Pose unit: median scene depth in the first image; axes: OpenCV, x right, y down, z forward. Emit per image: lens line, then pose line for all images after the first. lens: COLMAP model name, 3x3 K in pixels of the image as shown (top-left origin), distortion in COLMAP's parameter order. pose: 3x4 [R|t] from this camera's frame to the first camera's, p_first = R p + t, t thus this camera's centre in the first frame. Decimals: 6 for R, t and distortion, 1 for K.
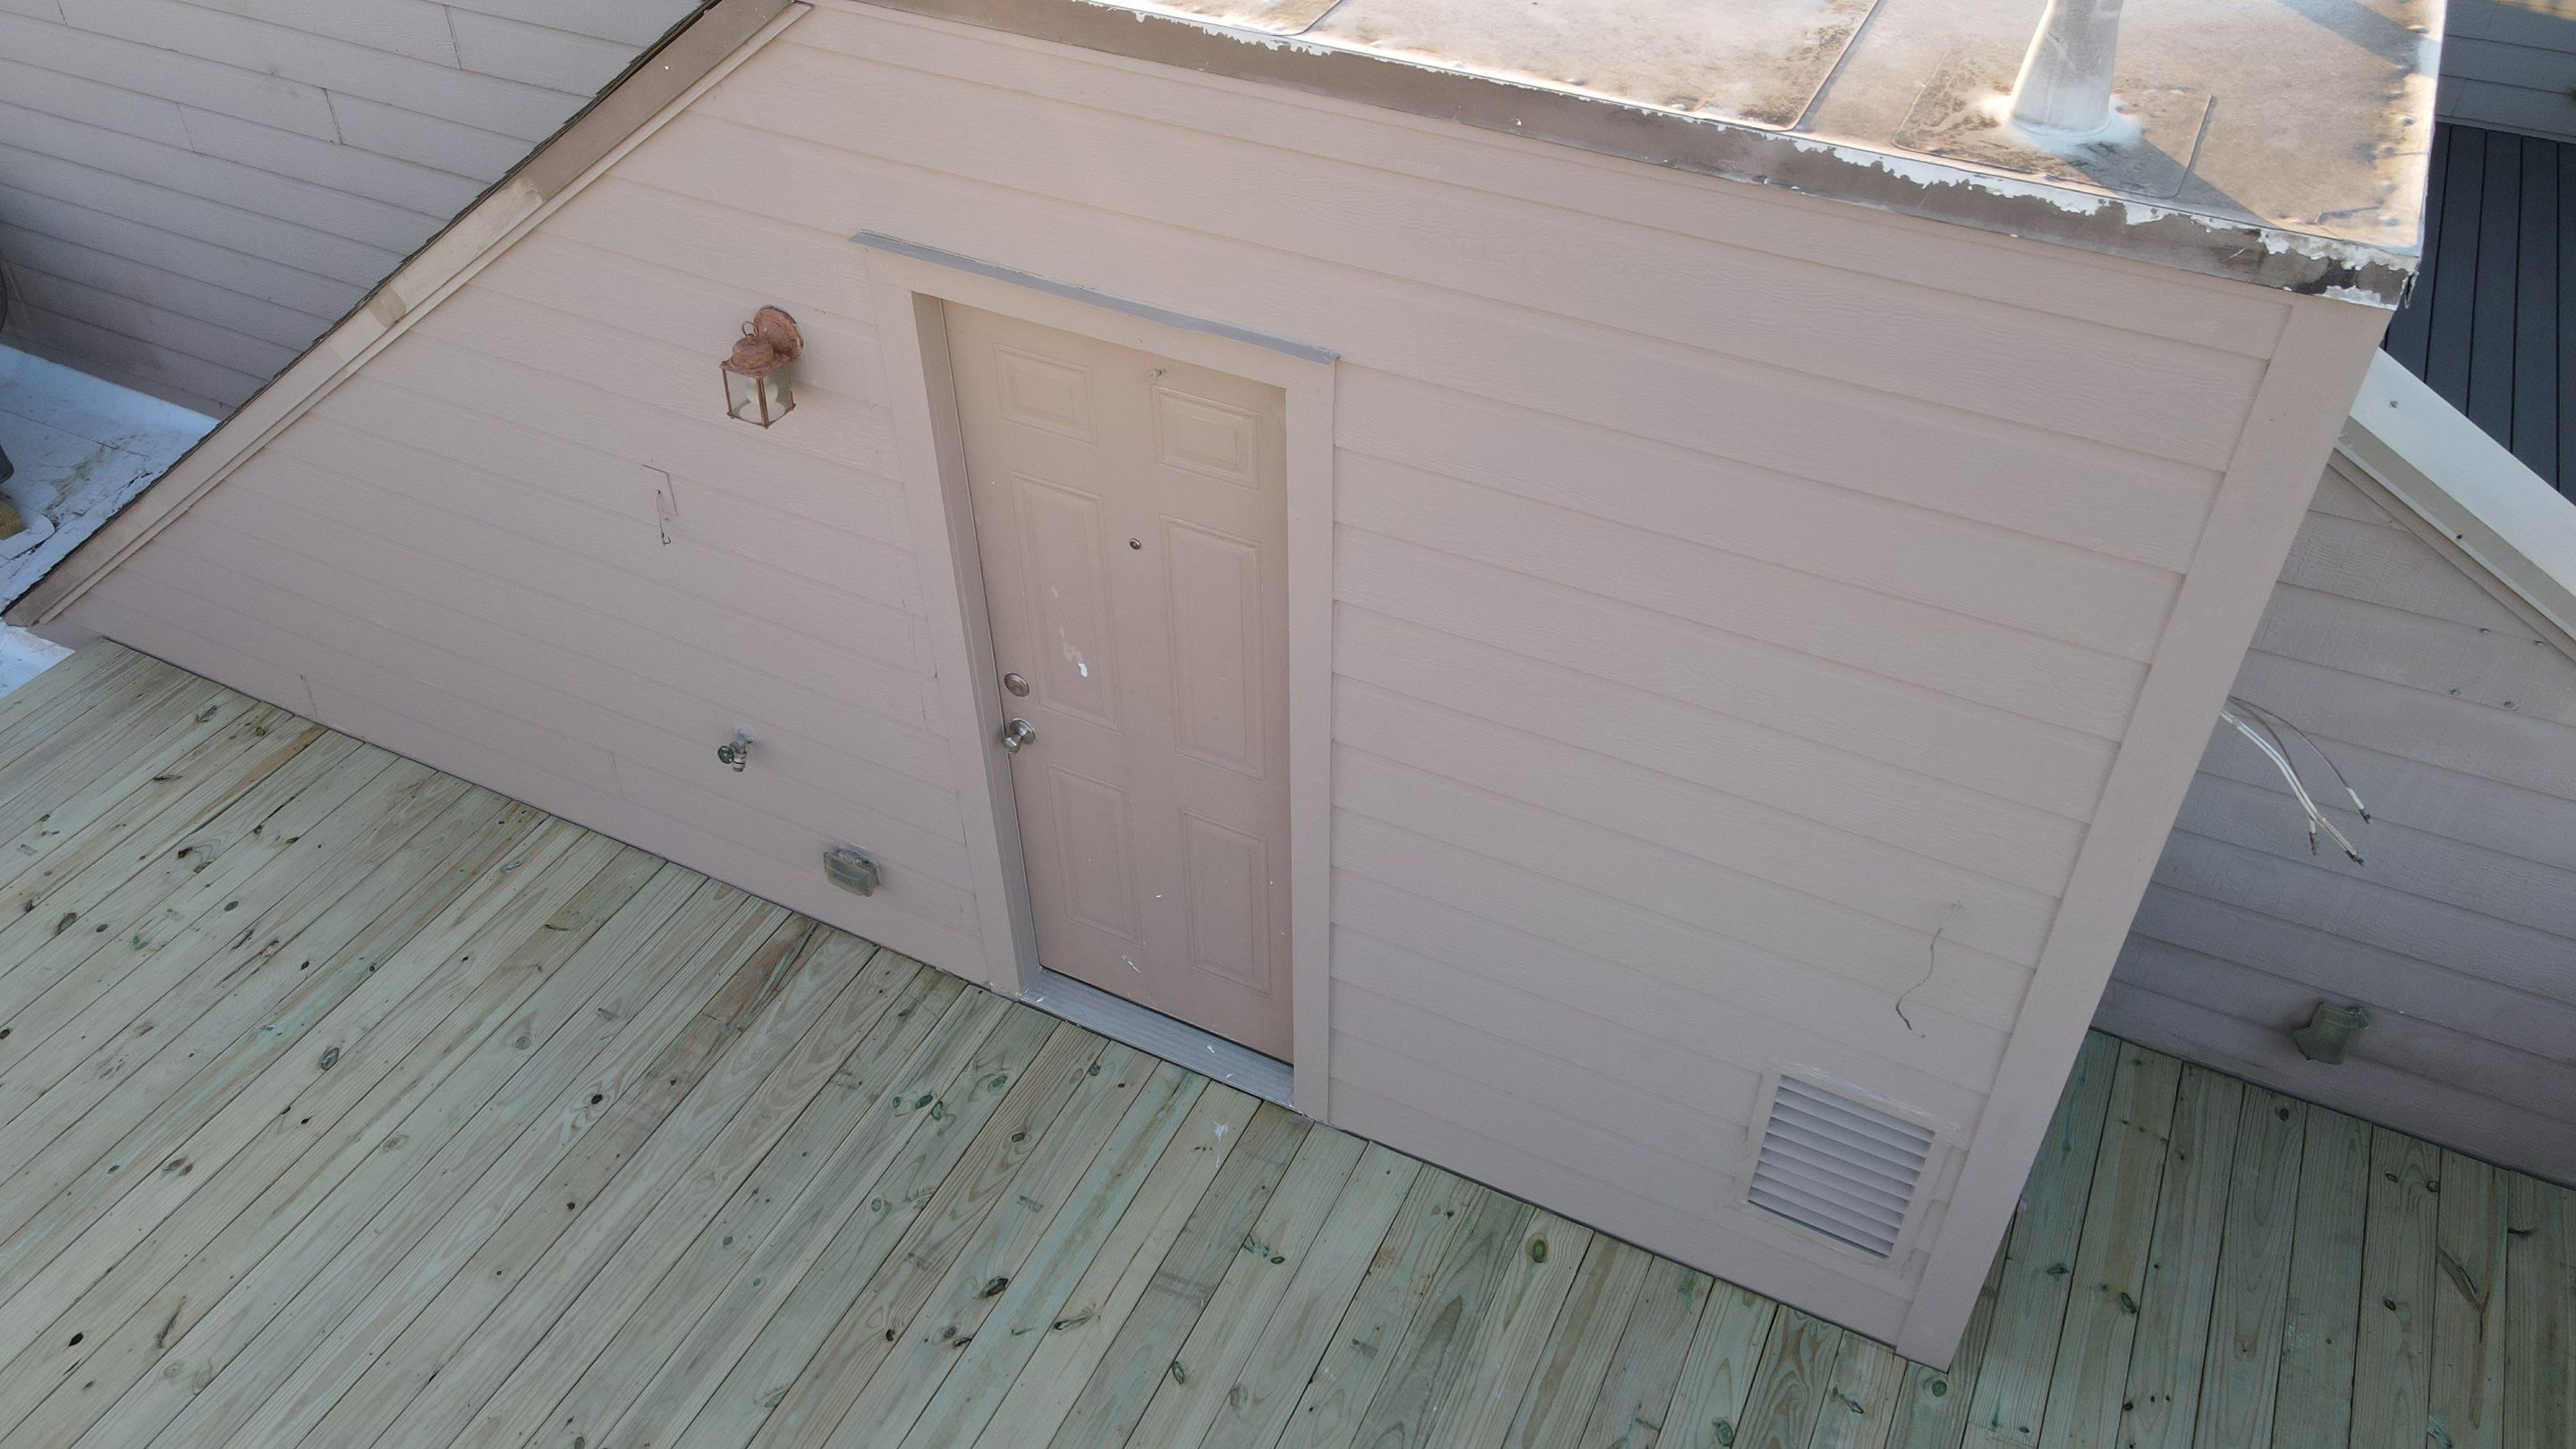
lens RADIAL K [[1898.1, 0, 1279.1], [0, 1898.1, 728.0], [0, 0, 1]] dist [0.009807, 0.019645]
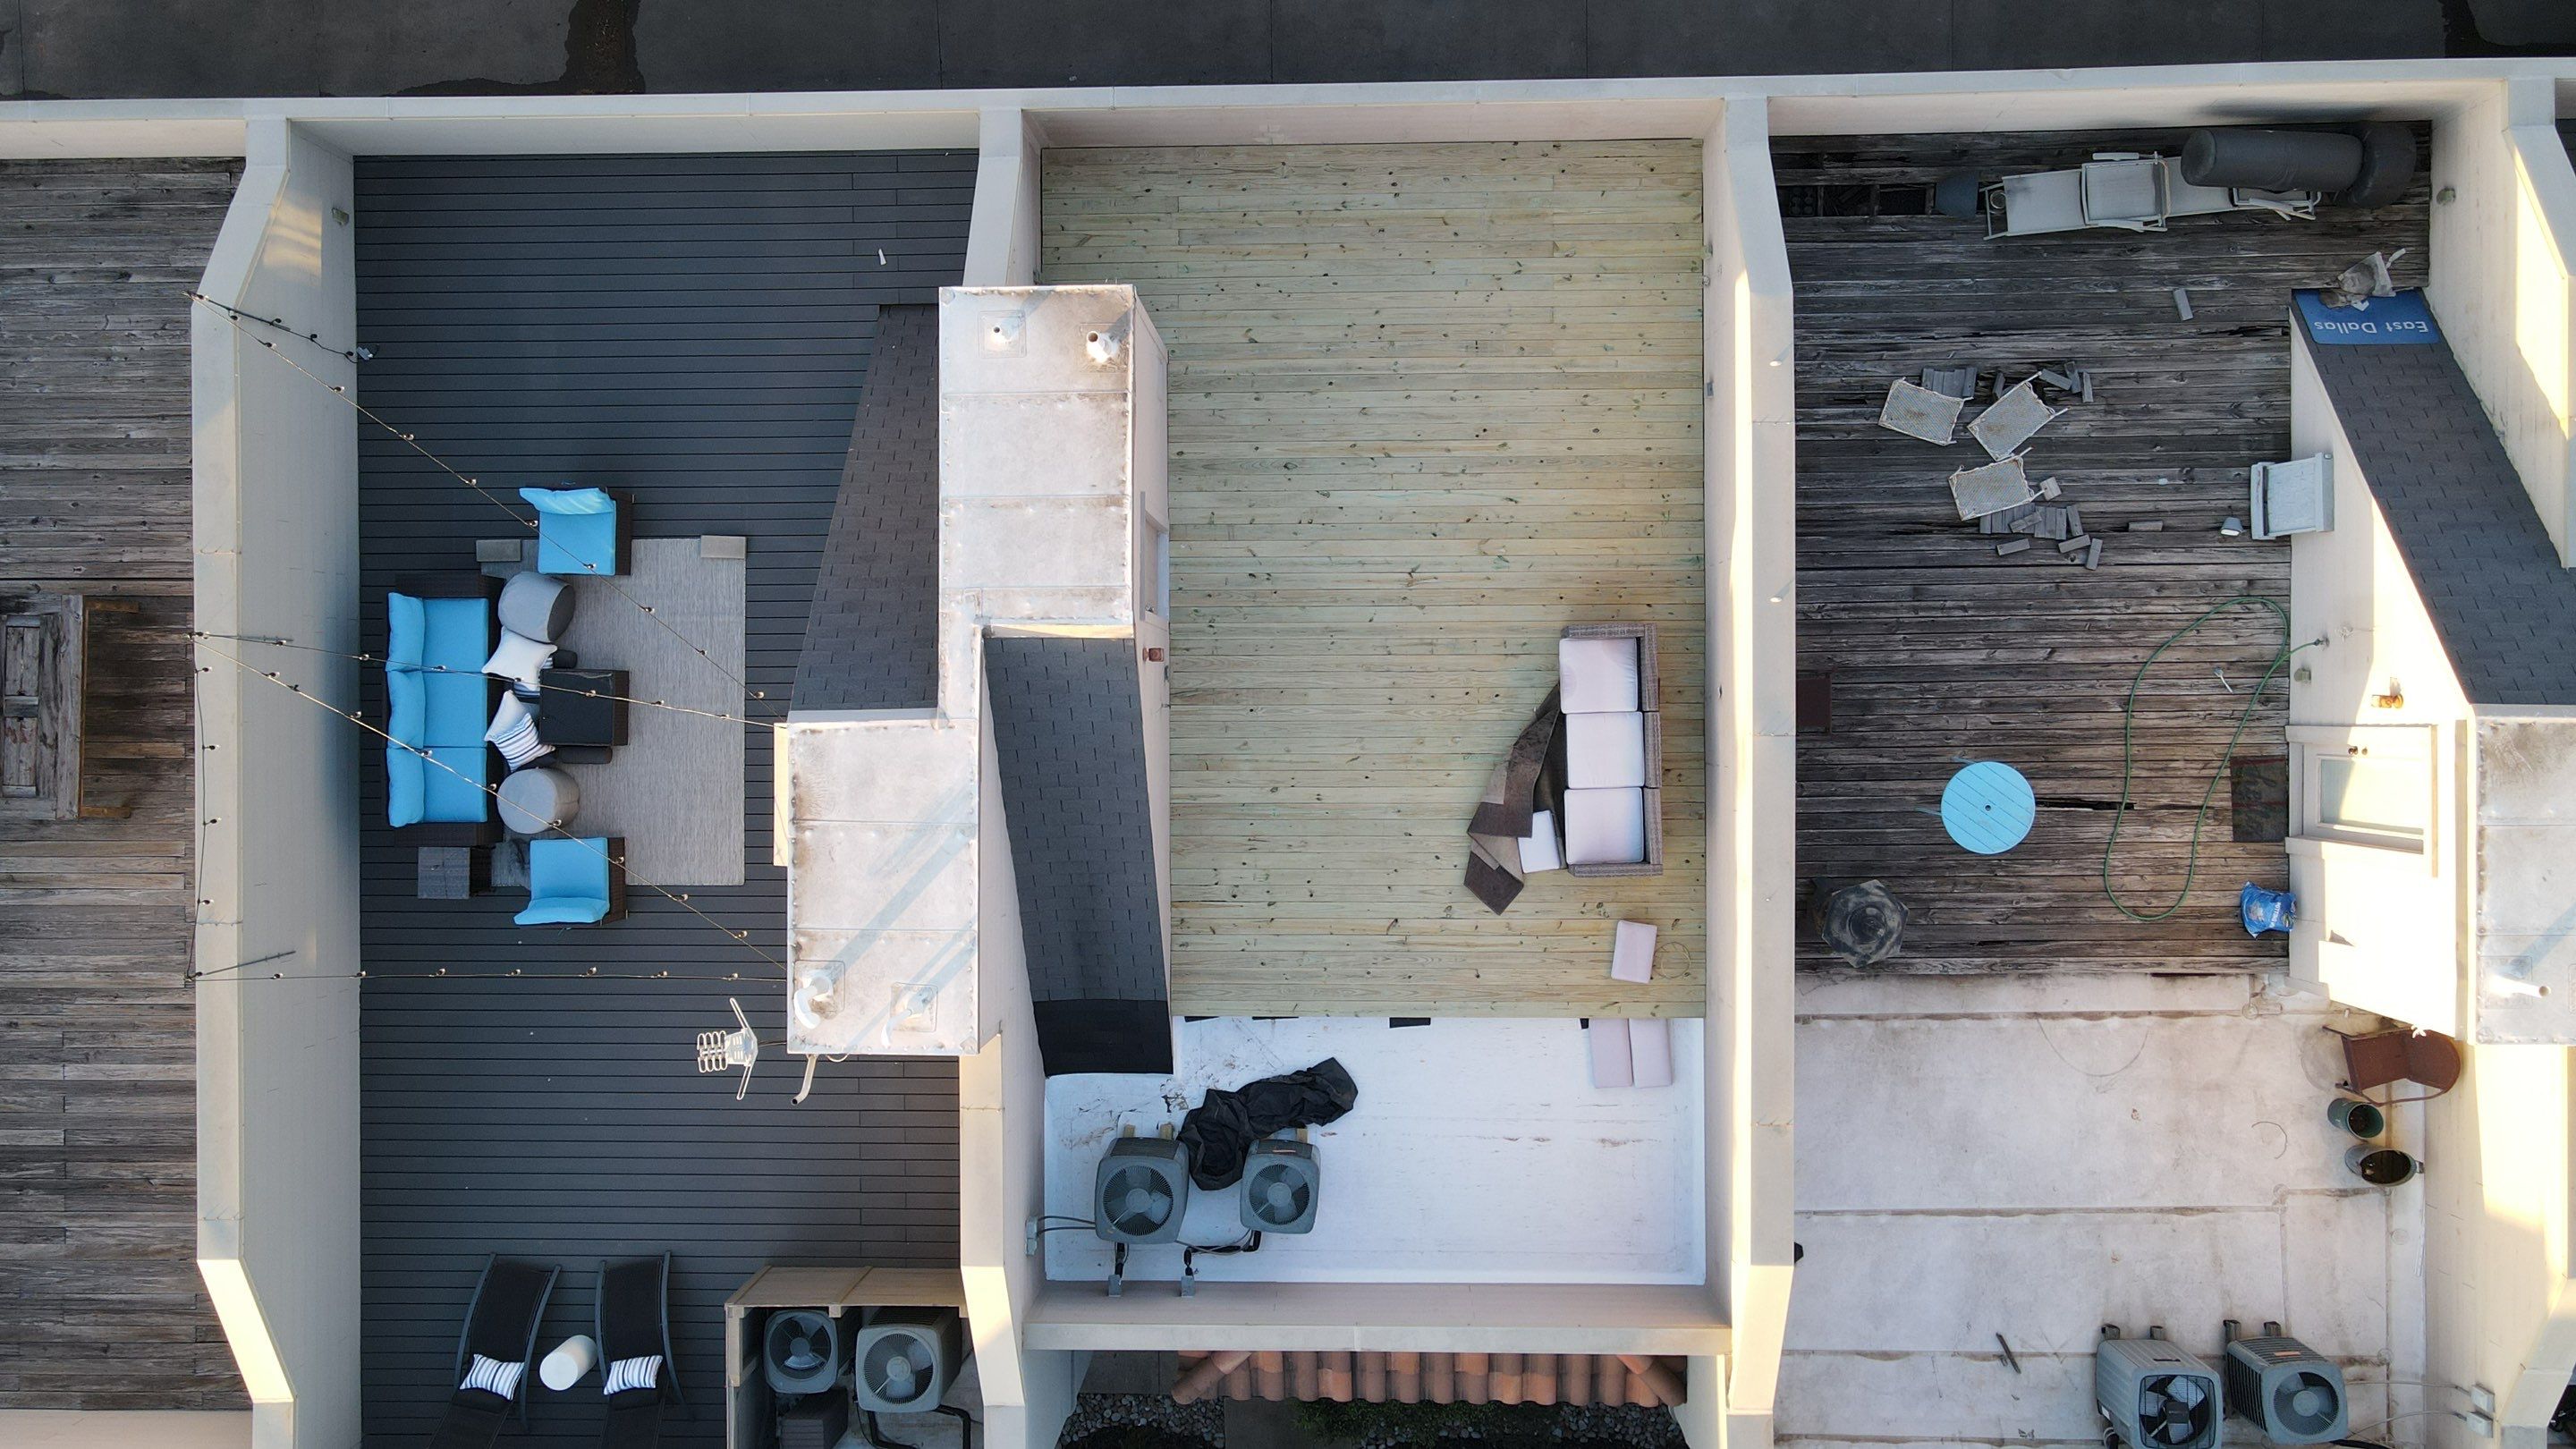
lens RADIAL K [[1898.1, 0, 1288.2], [0, 1898.1, 716.9], [0, 0, 1]] dist [0.009807, 0.019645]
pose [[-0.449417, -0.892965, 0.025253, -0.495063], [0.629858, -0.296699, 0.717808, -2.319195], [-0.633485, 0.338501, 0.695783, -1.505327]]
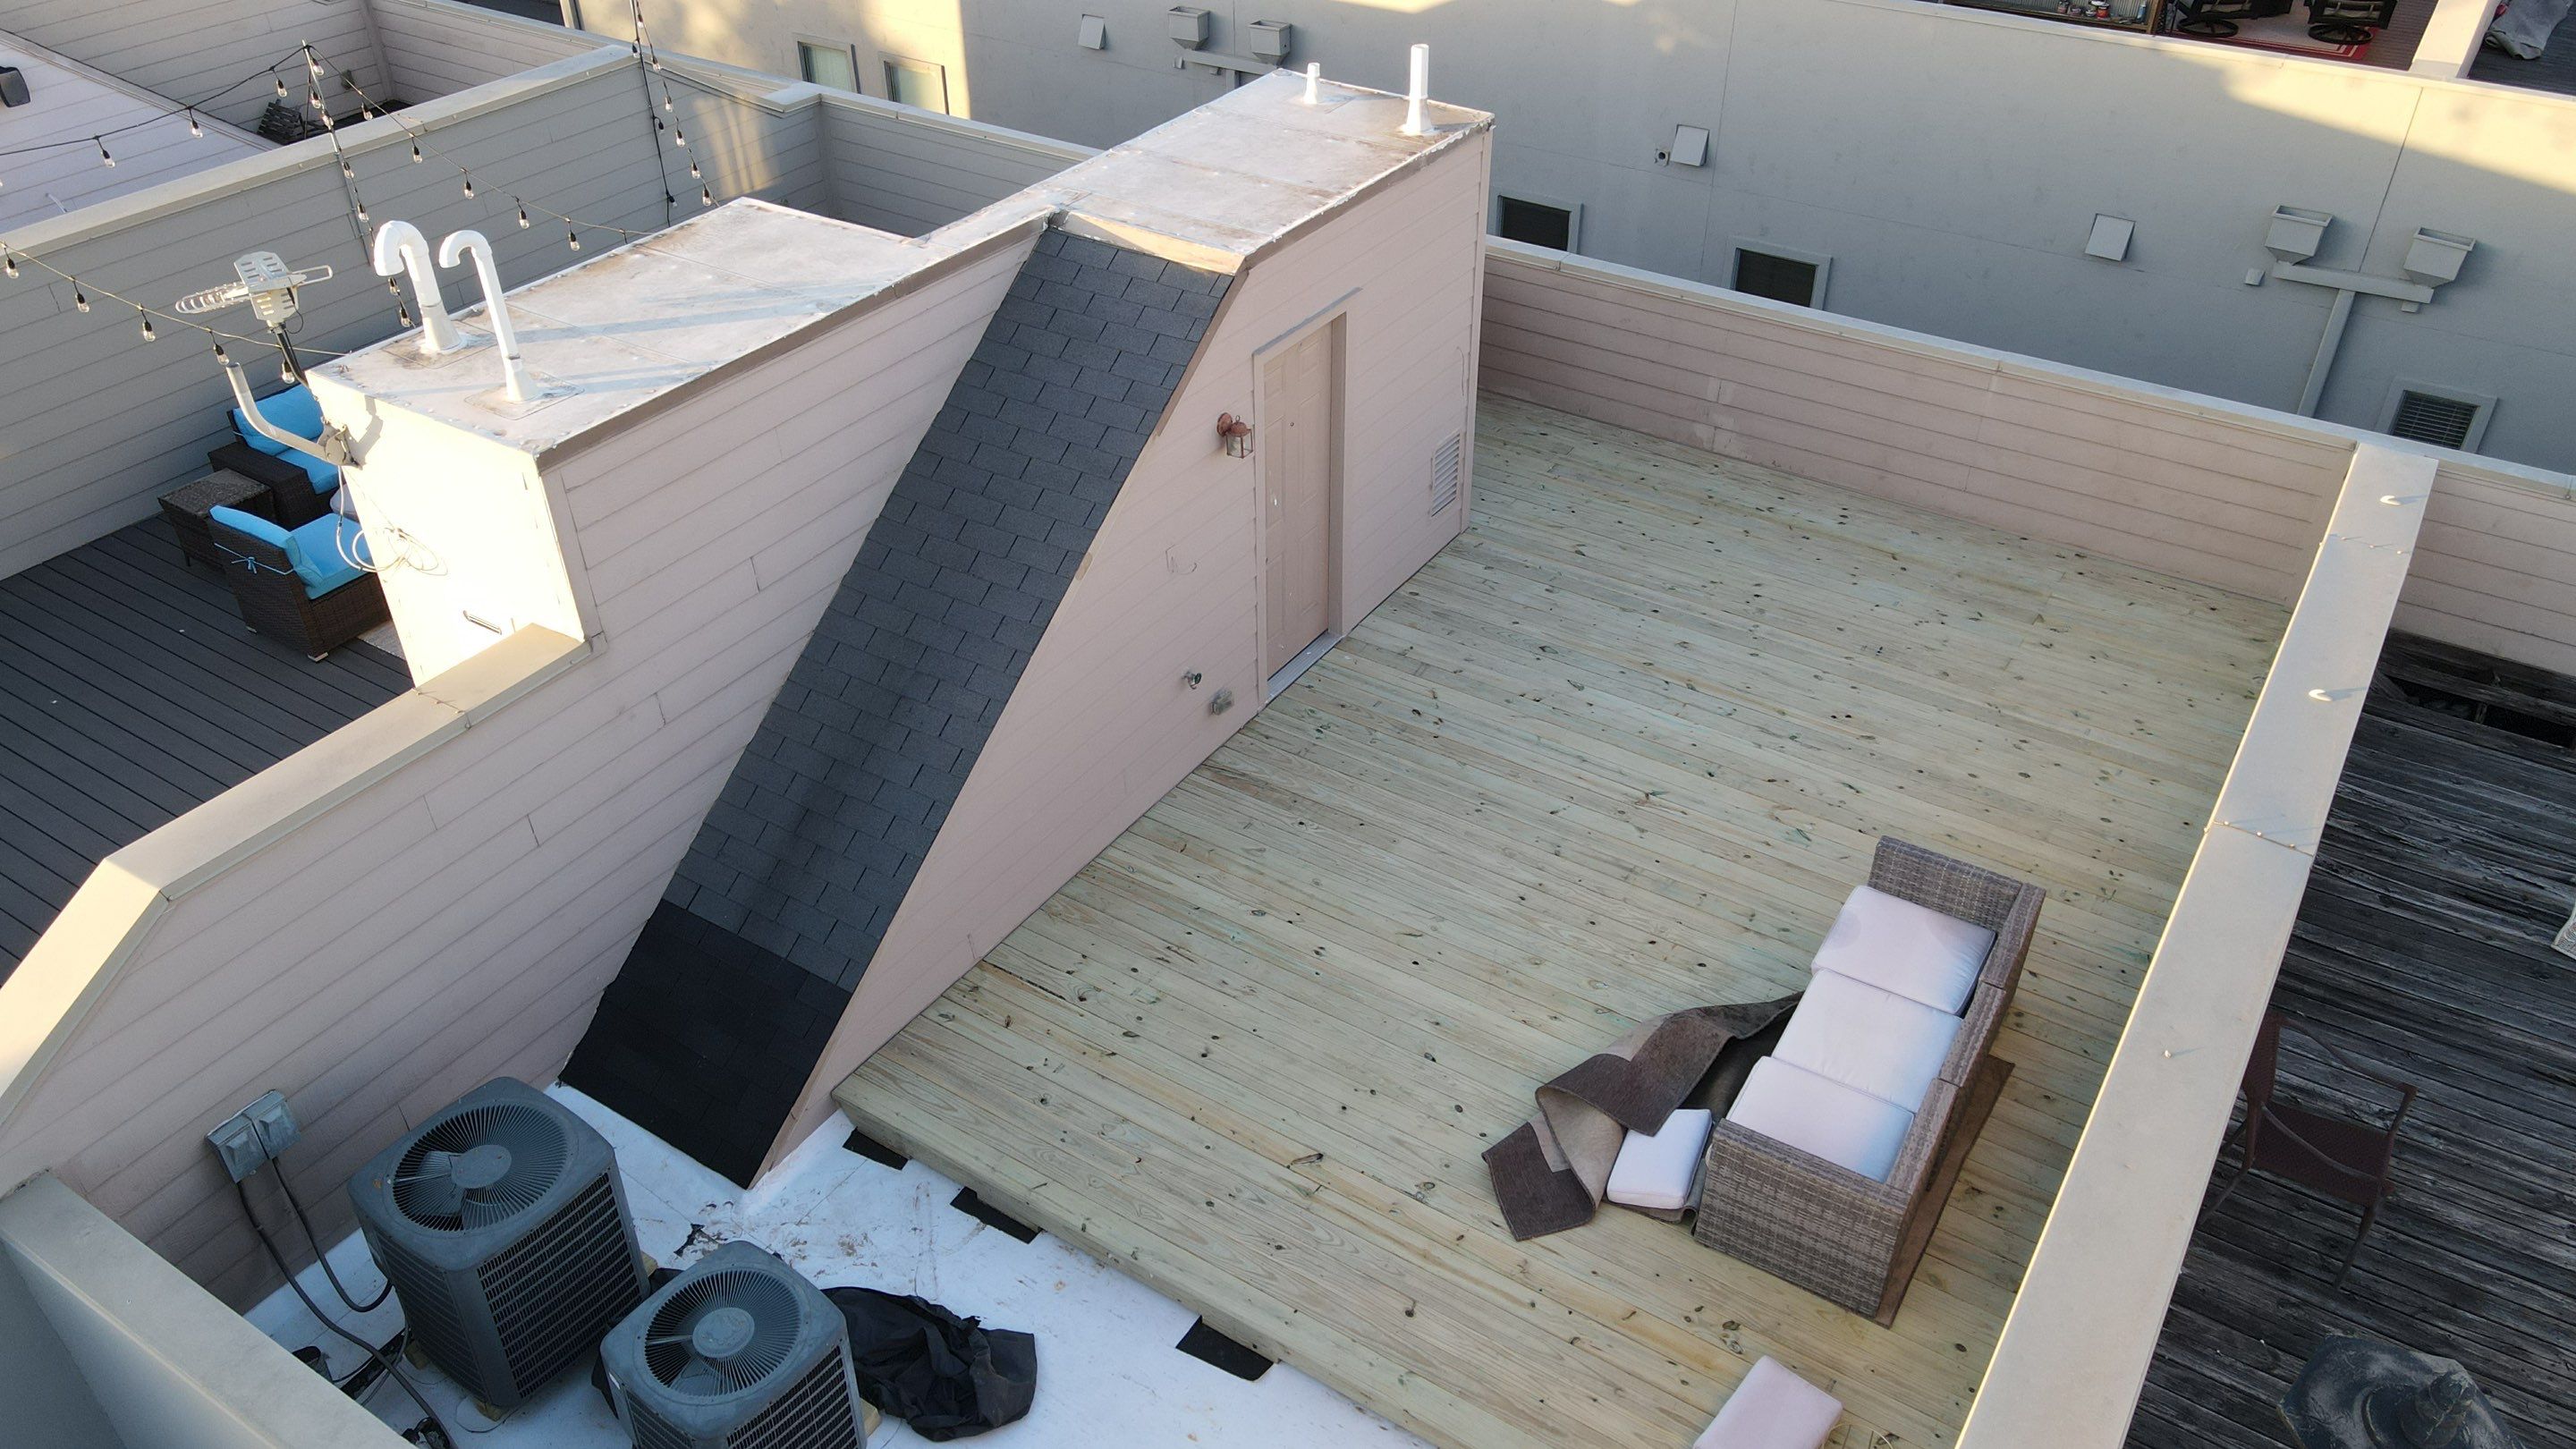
lens RADIAL K [[1898.1, 0, 1286.9], [0, 1898.1, 724.8], [0, 0, 1]] dist [0.009807, 0.019645]
pose [[0.107834, -0.569664, 0.814773, -2.004123], [0.666625, 0.649439, 0.365841, -0.647849], [-0.737552, 0.503698, 0.449784, 0.029489]]
